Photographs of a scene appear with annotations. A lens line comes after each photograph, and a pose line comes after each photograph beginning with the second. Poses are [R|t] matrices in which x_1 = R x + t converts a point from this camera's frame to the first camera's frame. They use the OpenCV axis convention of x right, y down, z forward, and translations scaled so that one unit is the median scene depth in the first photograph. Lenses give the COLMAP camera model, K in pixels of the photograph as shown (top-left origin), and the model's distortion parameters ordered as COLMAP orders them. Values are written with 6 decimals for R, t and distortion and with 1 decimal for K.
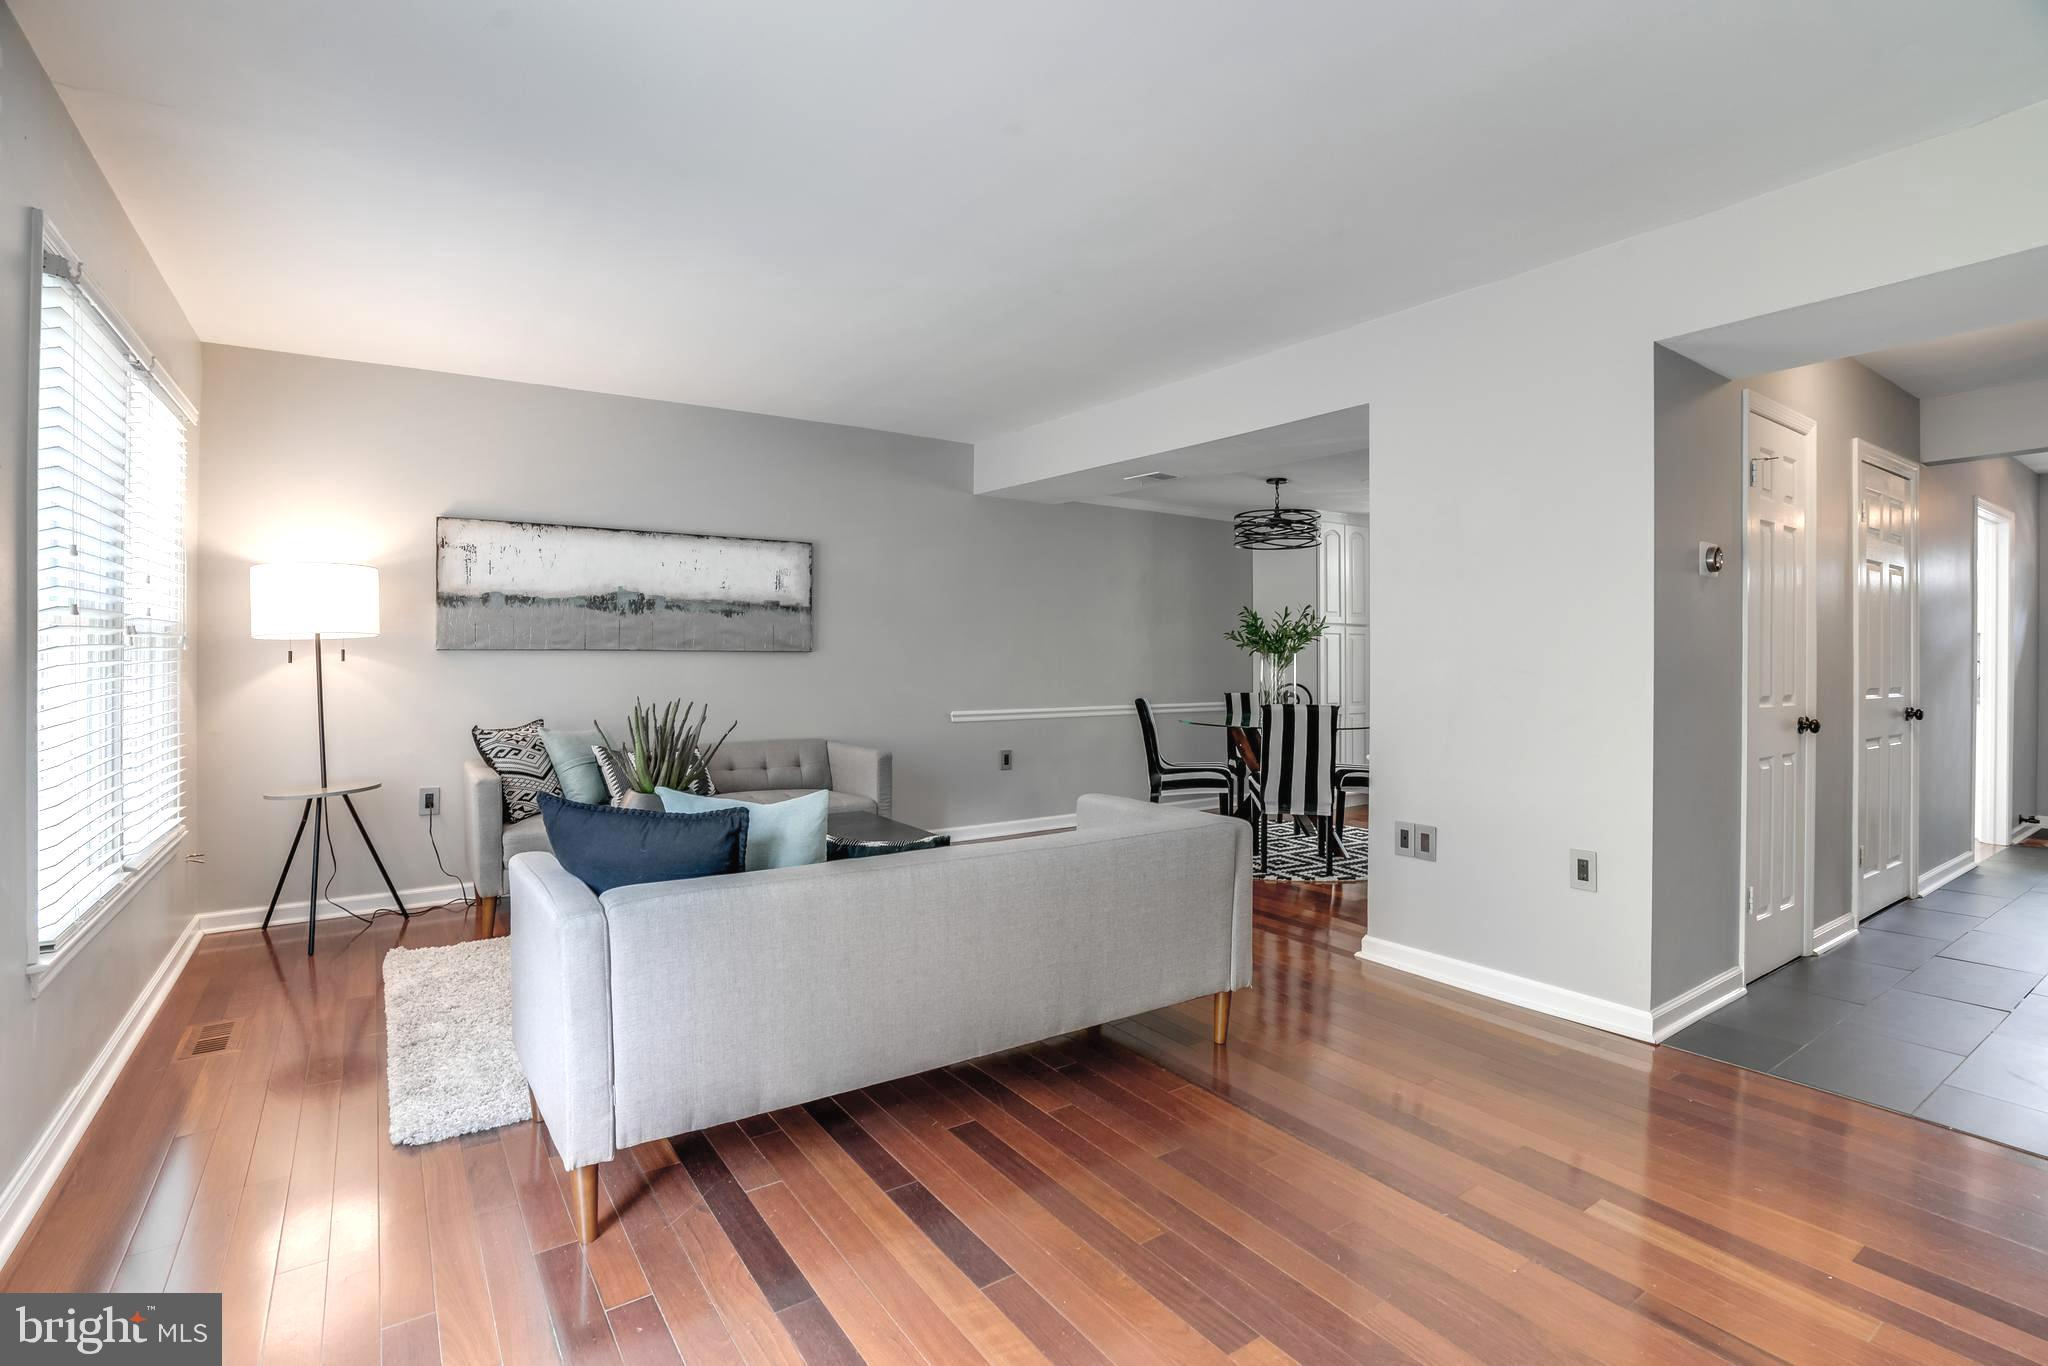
lens RADIAL K [[940.9, 0, 1021.7], [0, 940.9, 662.8], [0, 0, 1]] dist [-0.039477, 0.001606]
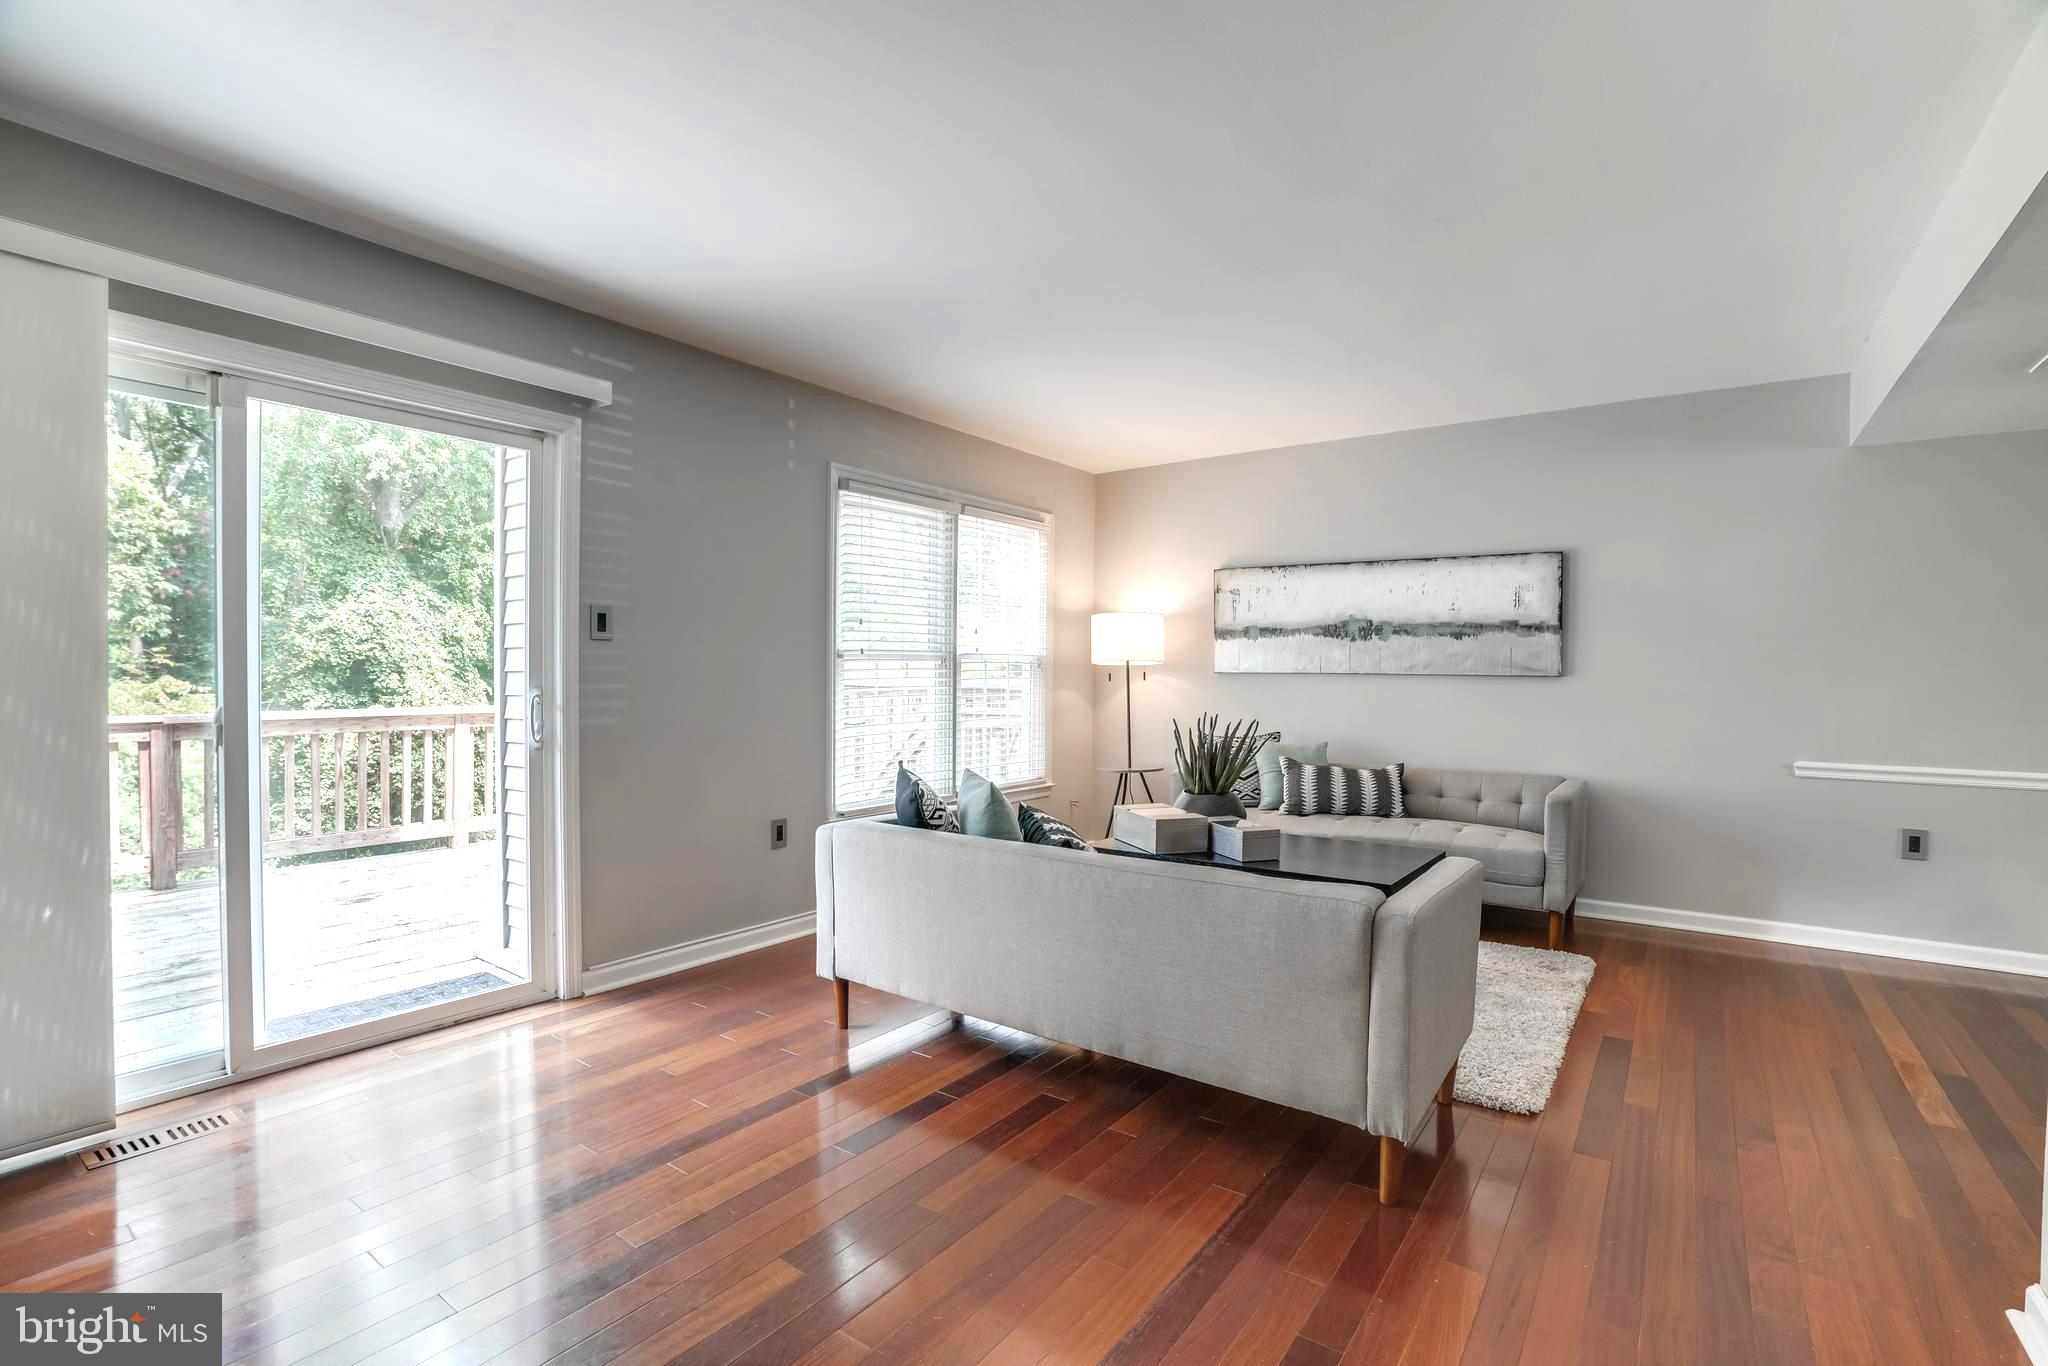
lens RADIAL K [[940.9, 0, 1020.4], [0, 940.9, 682.3], [0, 0, 1]] dist [-0.039477, 0.001606]
pose [[0.343135, 0.020593, -0.939060, 0.454695], [-0.009703, 0.999784, 0.018380, -0.018697], [0.939236, 0.002805, 0.343261, 0.256284]]
